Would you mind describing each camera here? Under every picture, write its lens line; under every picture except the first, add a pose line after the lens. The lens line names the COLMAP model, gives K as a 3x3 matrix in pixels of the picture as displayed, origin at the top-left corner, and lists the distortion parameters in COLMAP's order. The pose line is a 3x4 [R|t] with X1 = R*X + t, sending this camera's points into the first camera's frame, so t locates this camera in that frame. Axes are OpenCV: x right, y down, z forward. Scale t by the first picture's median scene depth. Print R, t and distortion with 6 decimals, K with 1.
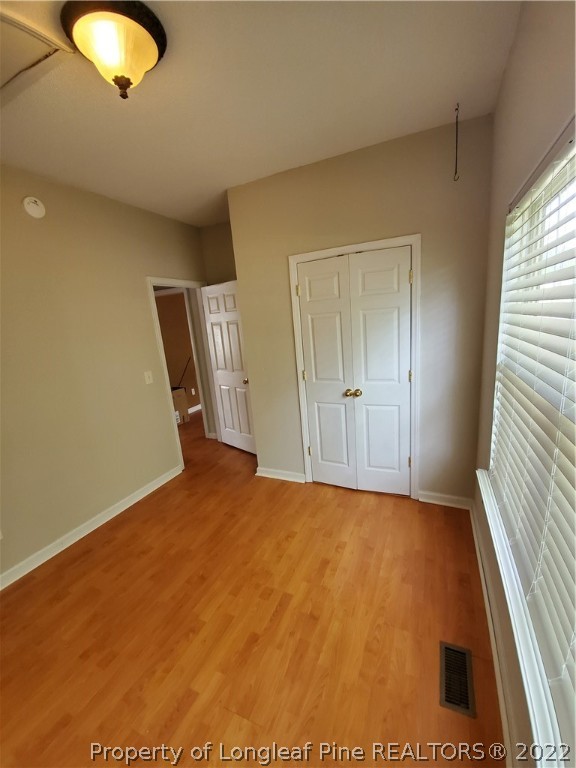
lens RADIAL K [[303.9, 0, 299.5], [0, 303.9, 384.8], [0, 0, 1]] dist [0.010212, -0.016735]
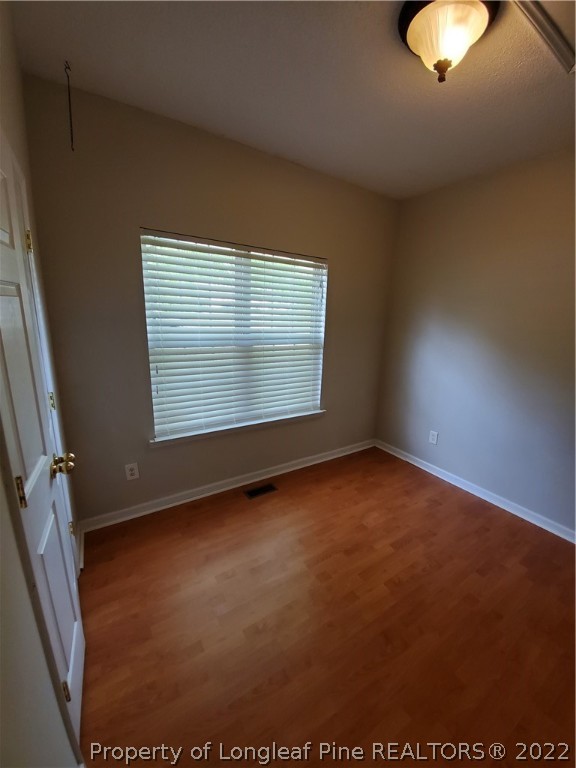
lens RADIAL K [[303.9, 0, 297.1], [0, 303.9, 385.6], [0, 0, 1]] dist [0.010752, -0.016939]
pose [[-0.840342, -0.086037, 0.535185, -0.390067], [0.140840, 0.918758, 0.368846, -0.216388], [-0.523440, 0.385332, -0.759954, 1.175754]]
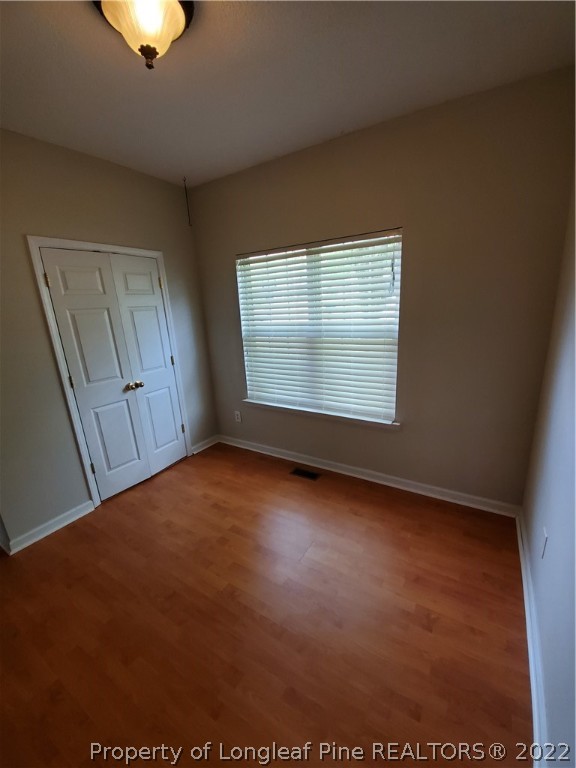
lens RADIAL K [[303.9, 0, 297.1], [0, 303.9, 385.6], [0, 0, 1]] dist [0.010752, -0.016939]
pose [[0.136148, -0.190373, 0.972225, -0.811454], [0.254970, 0.955038, 0.151302, 0.011291], [-0.957316, 0.227289, 0.178566, 0.287155]]
